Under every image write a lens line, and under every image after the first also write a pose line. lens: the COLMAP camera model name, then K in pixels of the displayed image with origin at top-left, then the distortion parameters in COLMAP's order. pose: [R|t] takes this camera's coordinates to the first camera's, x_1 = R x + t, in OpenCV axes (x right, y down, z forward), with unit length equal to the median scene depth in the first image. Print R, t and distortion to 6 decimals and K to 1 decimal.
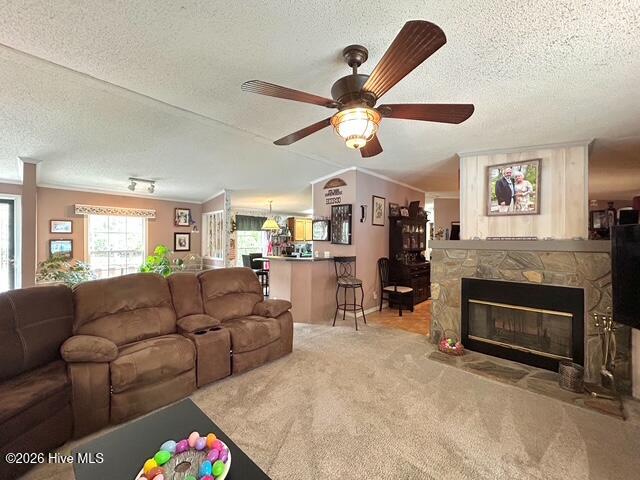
lens RADIAL K [[256.3, 0, 320.8], [0, 256.3, 240.0], [0, 0, 1]] dist [-0.002256, 0.000796]
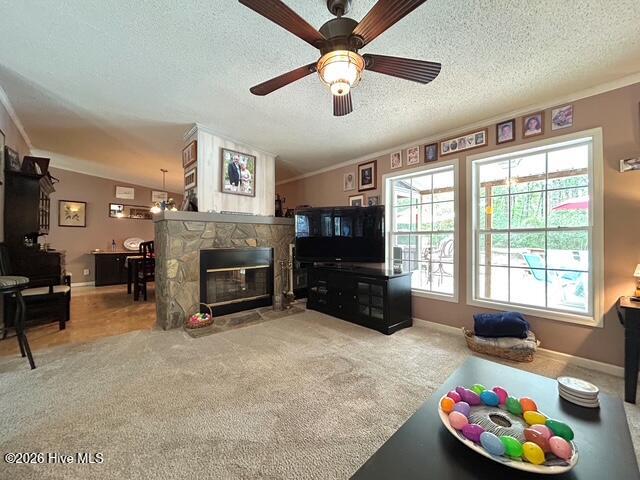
lens RADIAL K [[256.3, 0, 321.0], [0, 256.3, 238.3], [0, 0, 1]] dist [-0.002256, 0.000796]
pose [[0.090534, -0.001877, 0.995892, -0.446229], [0.002294, 0.999996, 0.001677, 0.111339], [-0.995891, 0.002133, 0.090538, 0.483572]]
